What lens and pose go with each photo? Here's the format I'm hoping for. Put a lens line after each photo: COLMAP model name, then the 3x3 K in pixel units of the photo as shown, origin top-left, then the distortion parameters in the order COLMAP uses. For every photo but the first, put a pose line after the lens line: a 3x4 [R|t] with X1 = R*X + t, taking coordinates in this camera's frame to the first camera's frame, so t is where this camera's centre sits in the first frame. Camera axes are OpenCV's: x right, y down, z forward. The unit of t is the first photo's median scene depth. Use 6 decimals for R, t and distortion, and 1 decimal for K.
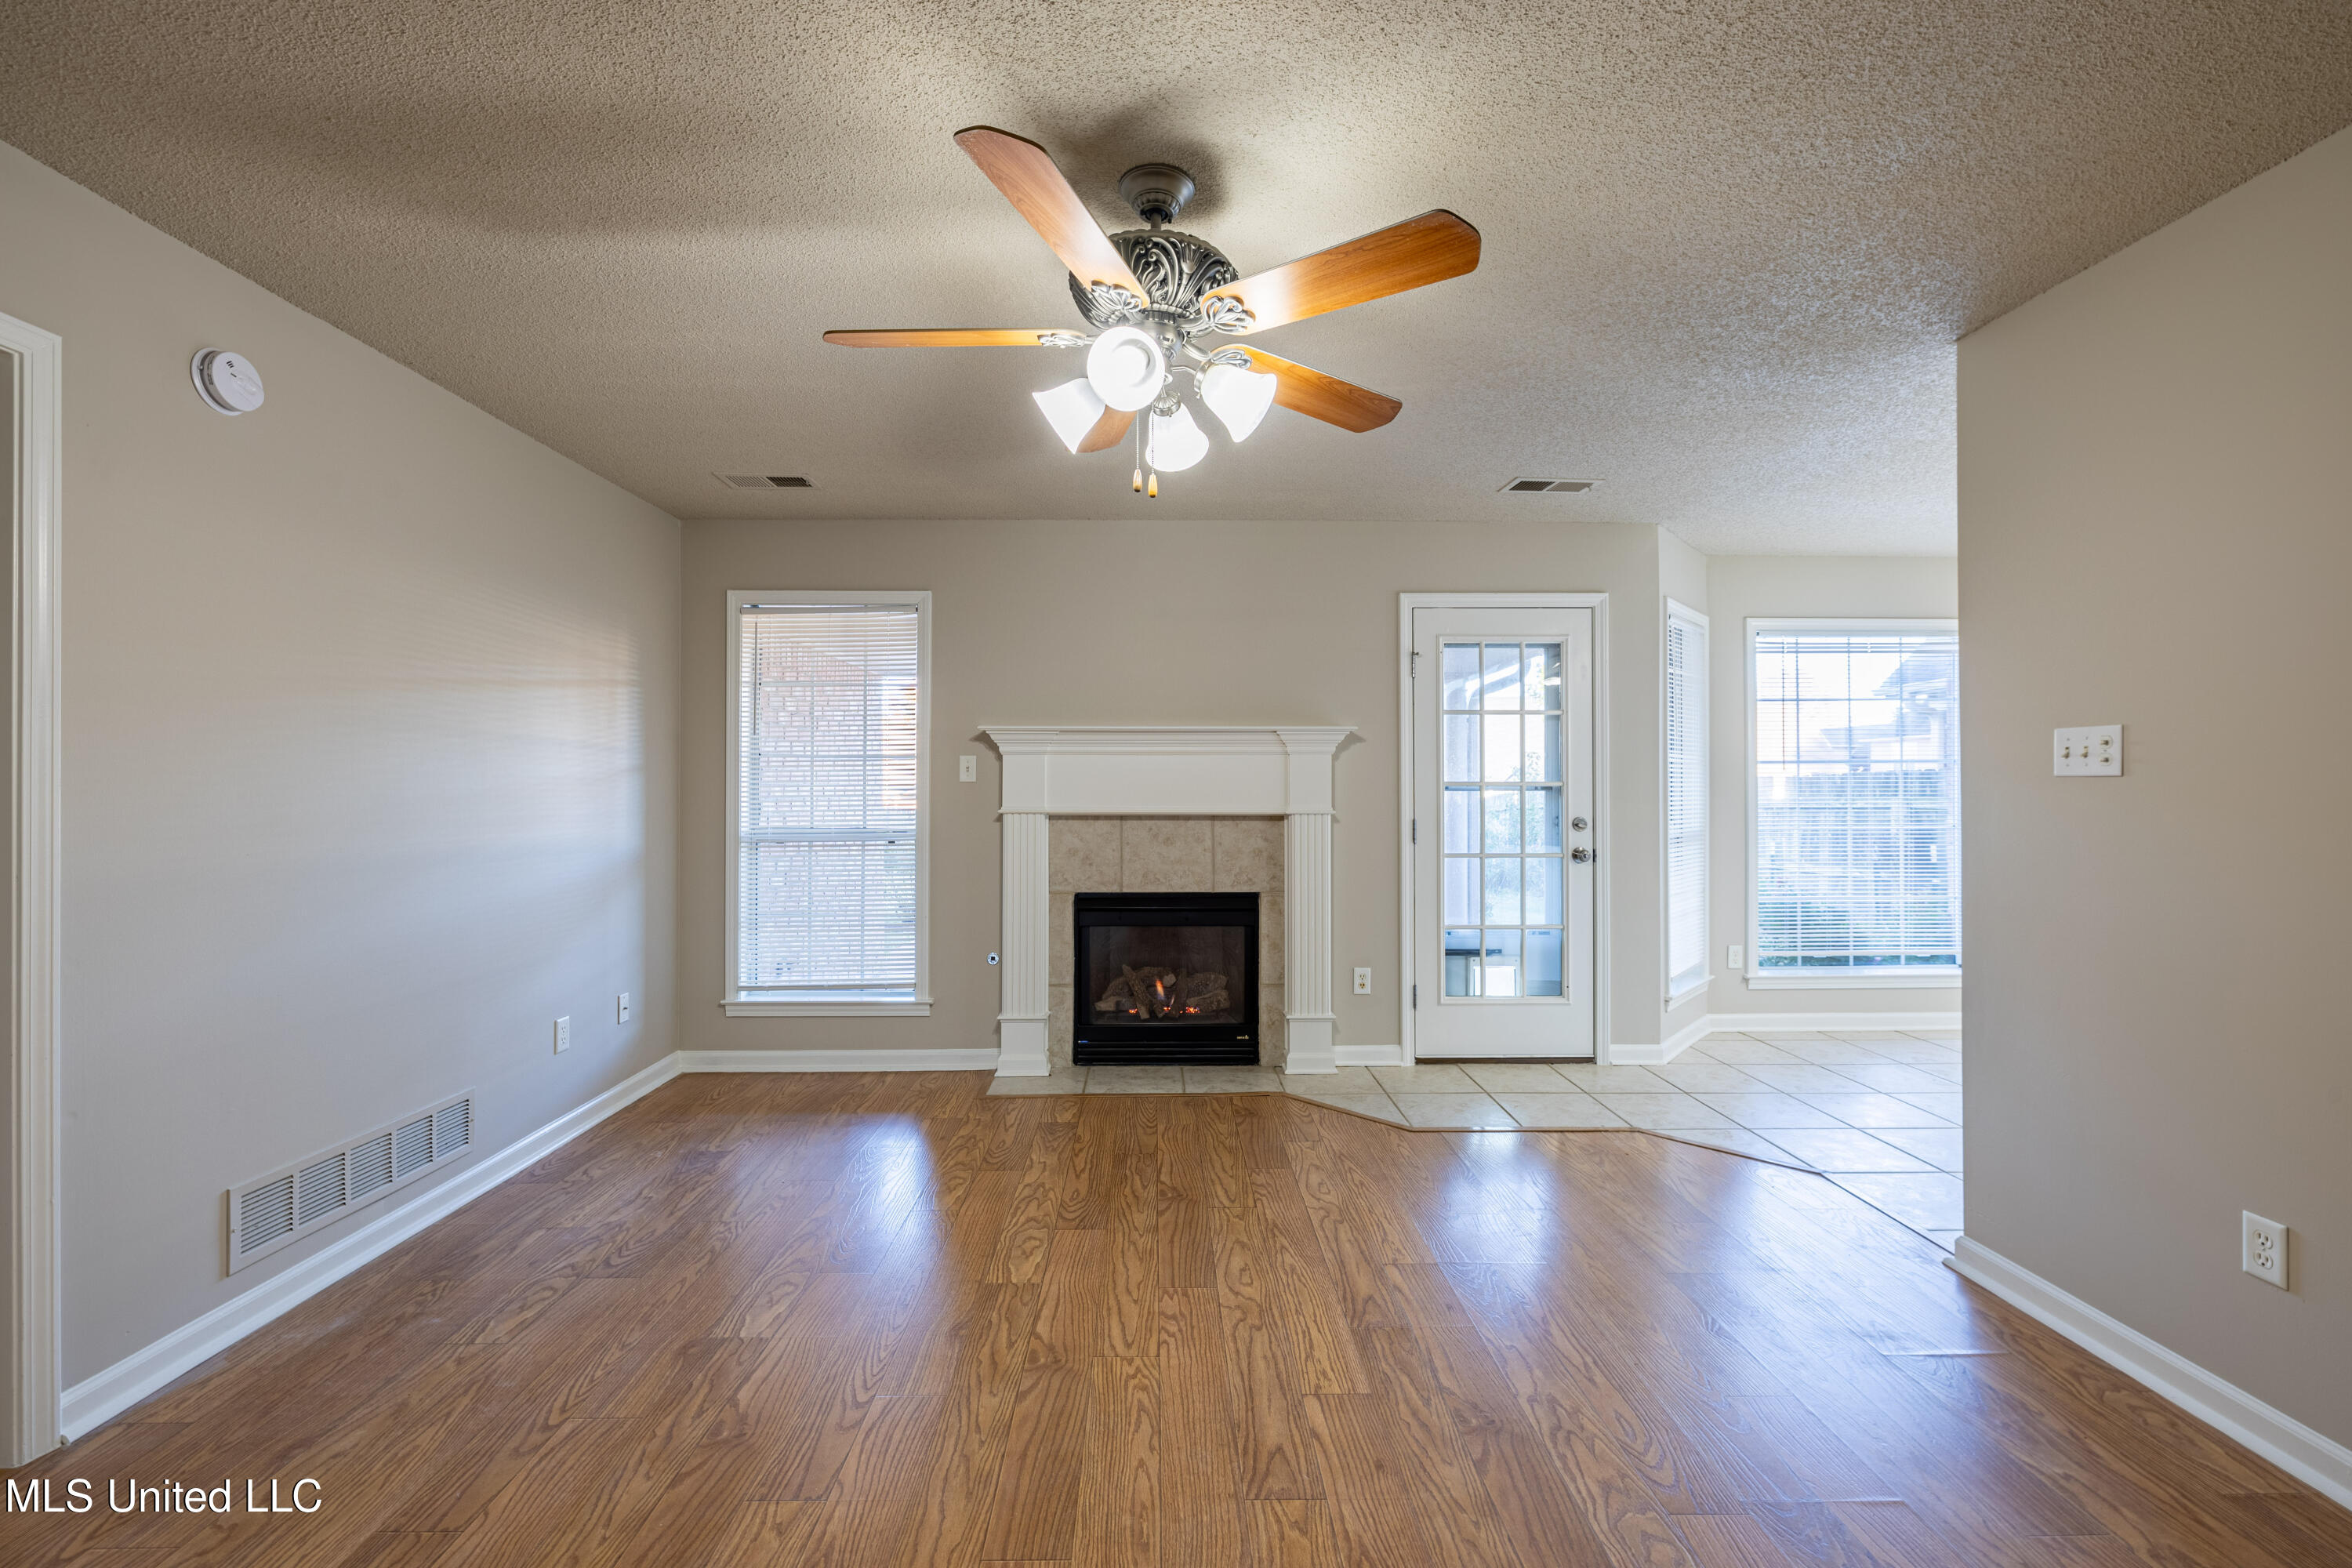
lens RADIAL K [[983.3, 0, 1167.8], [0, 983.3, 786.2], [0, 0, 1]] dist [-0.000688, -0.000353]
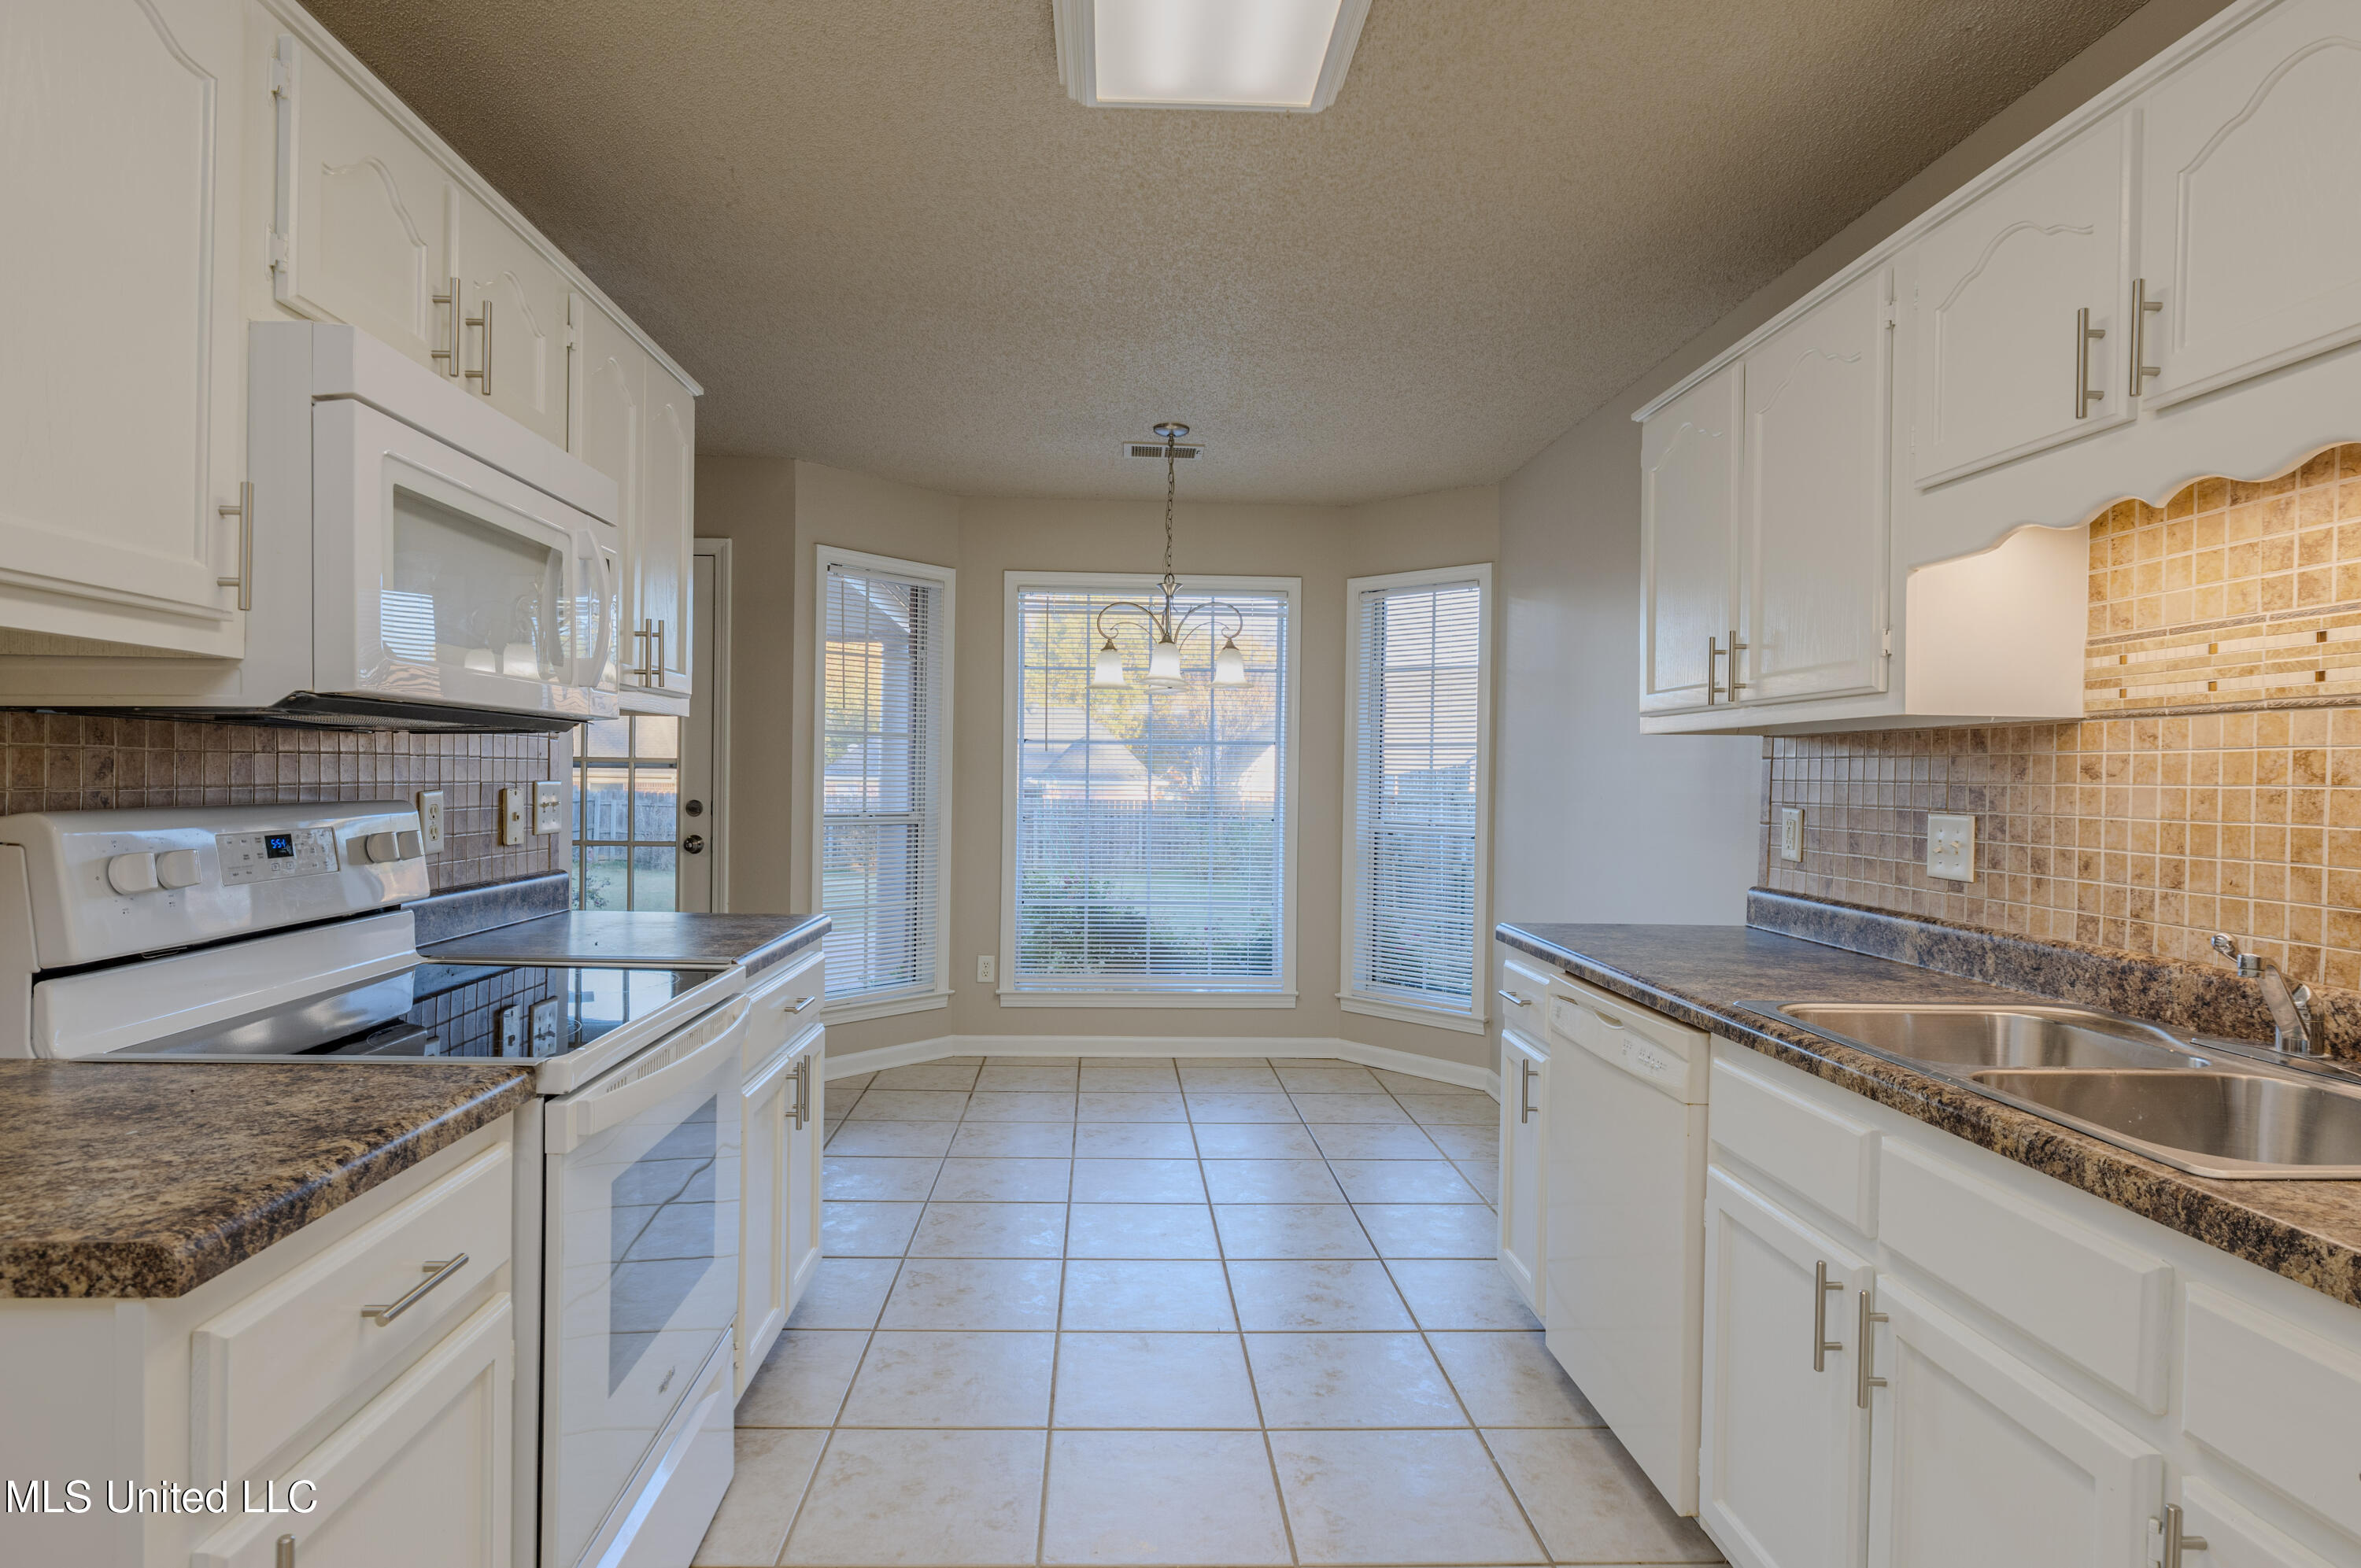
lens RADIAL K [[1232.0, 0, 1180.5], [0, 1232.0, 784.0], [0, 0, 1]] dist [-0.000587, -0.000120]
pose [[0.999052, 0.014489, 0.041046, 0.804798], [-0.014890, 0.999844, 0.009484, 0.001291], [-0.040902, -0.010086, 0.999112, -0.079154]]
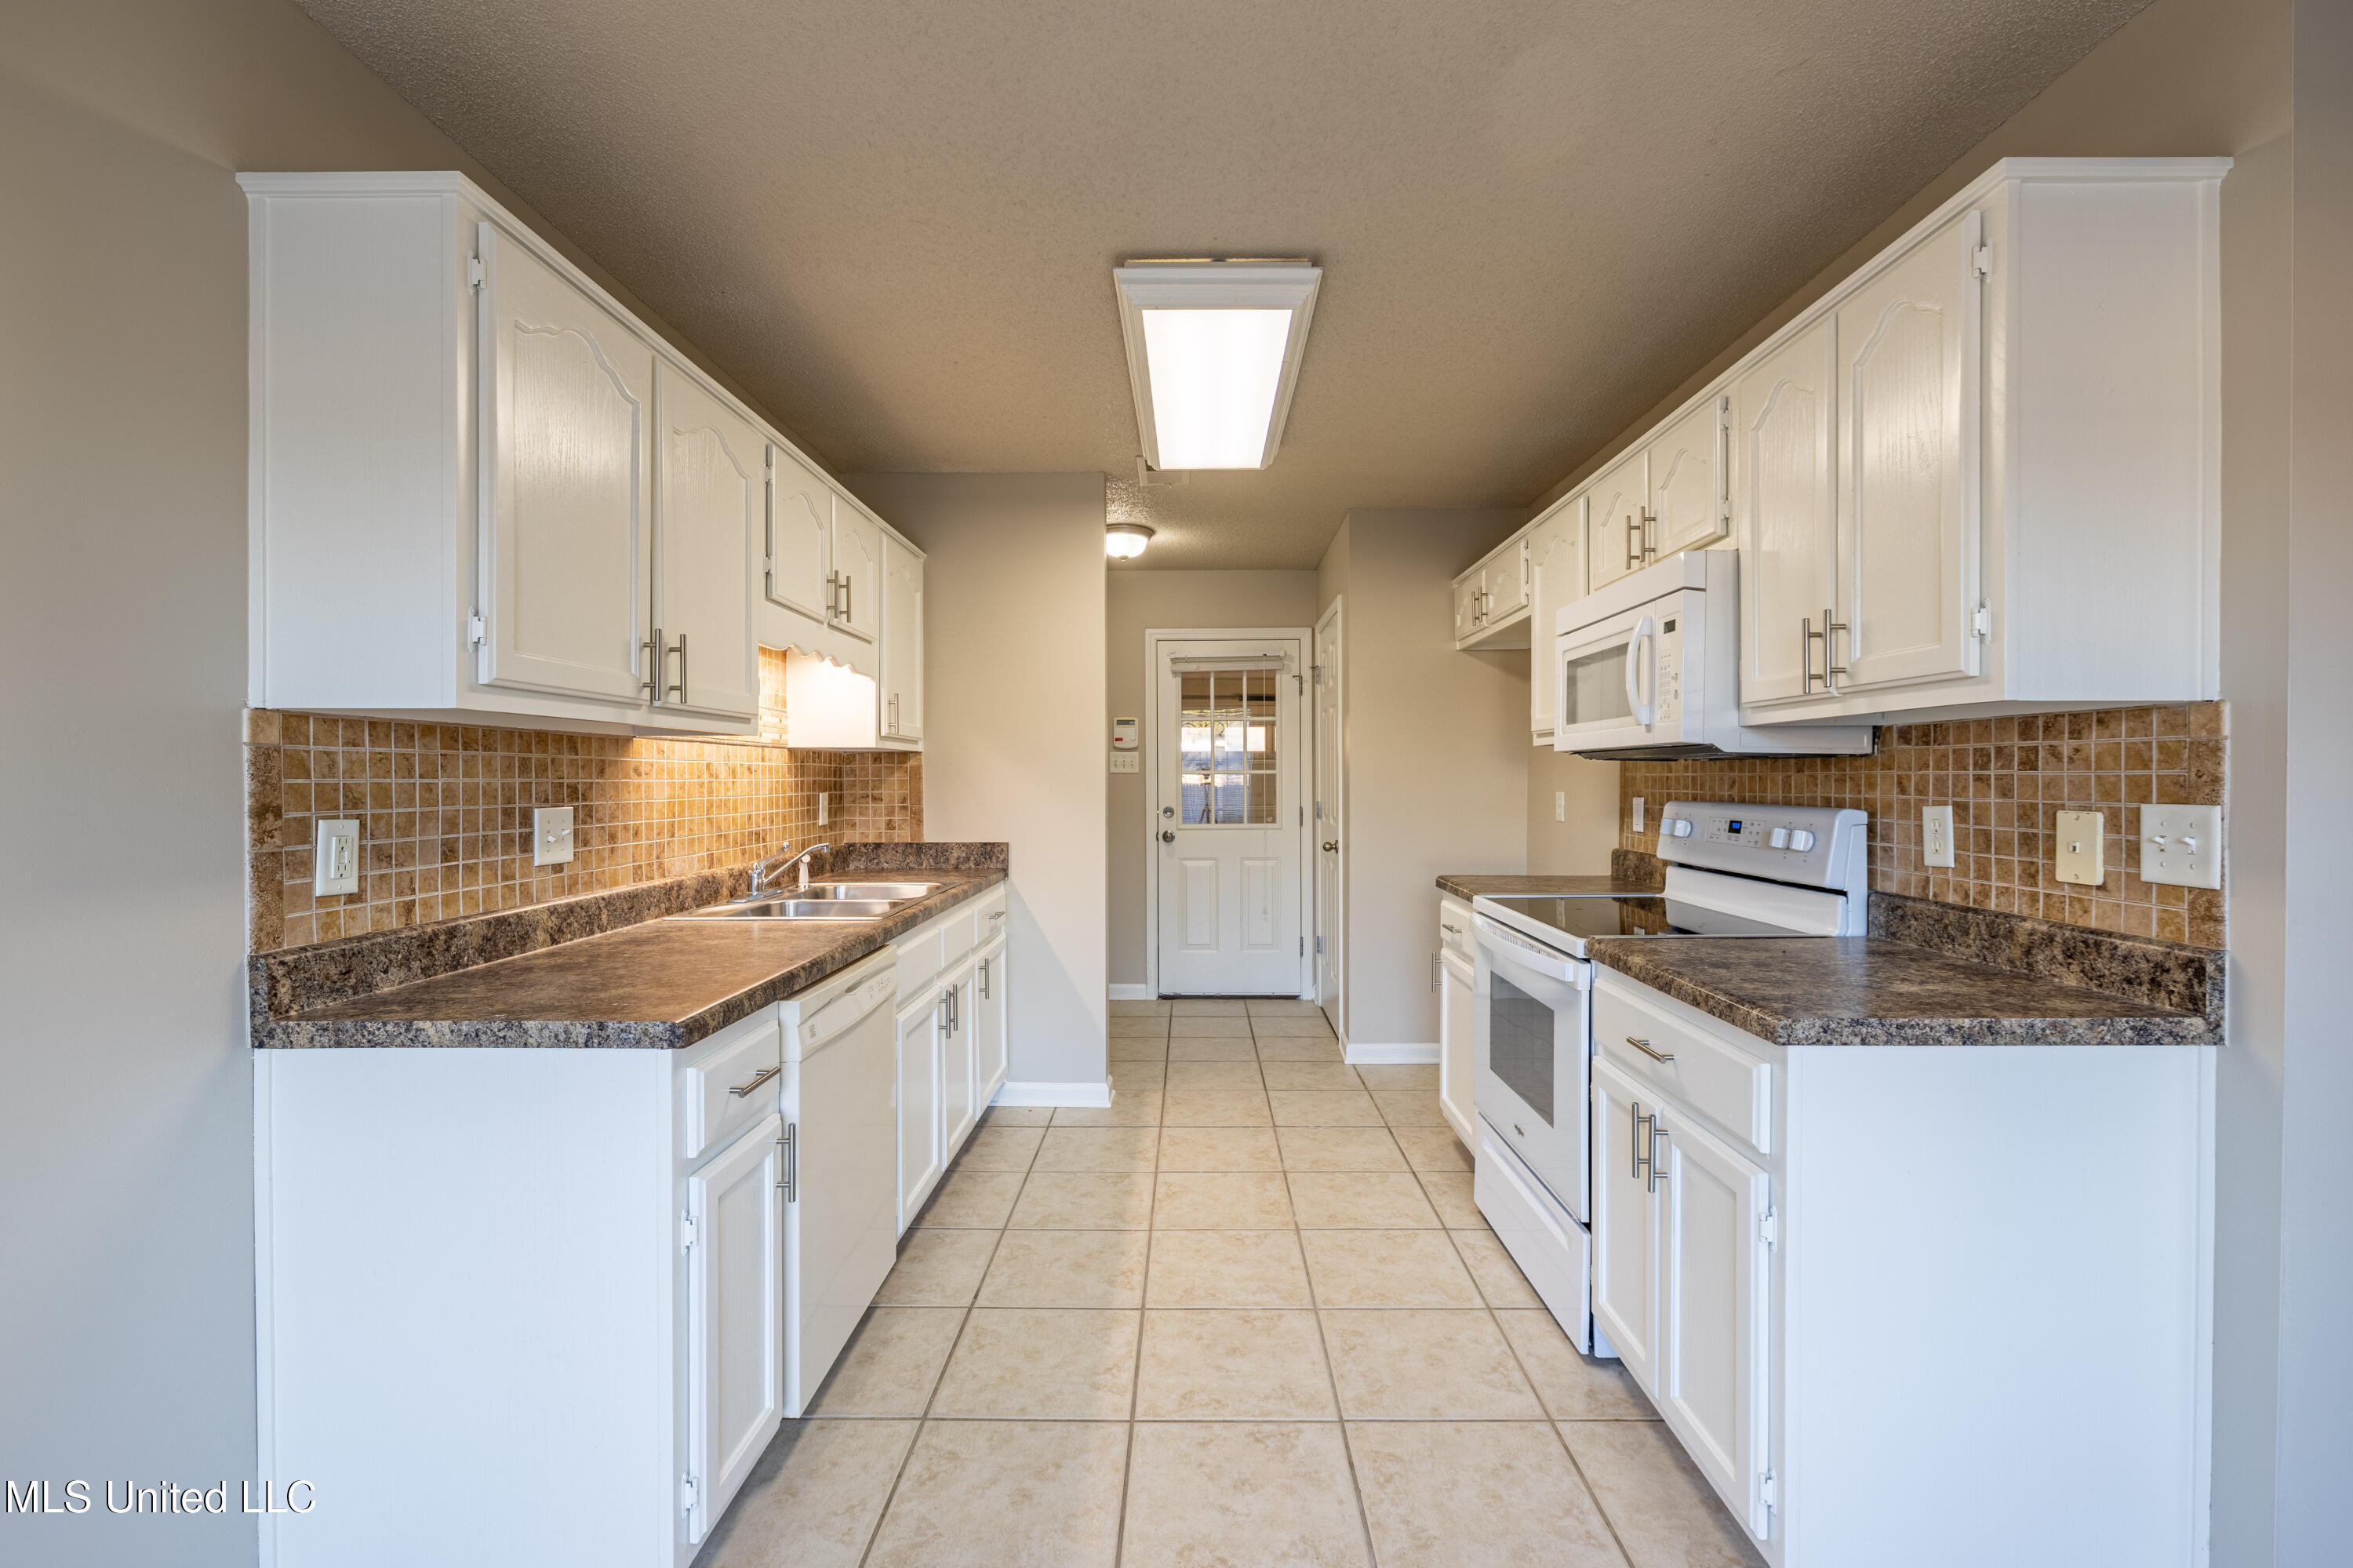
lens RADIAL K [[995.4, 0, 1194.1], [0, 995.4, 782.7], [0, 0, 1]] dist [-0.001191, -0.000210]
pose [[-0.999734, 0.002234, 0.022941, 0.828327], [0.002320, 0.999990, 0.003745, 0.001069], [-0.022932, 0.003797, -0.999730, 0.895202]]
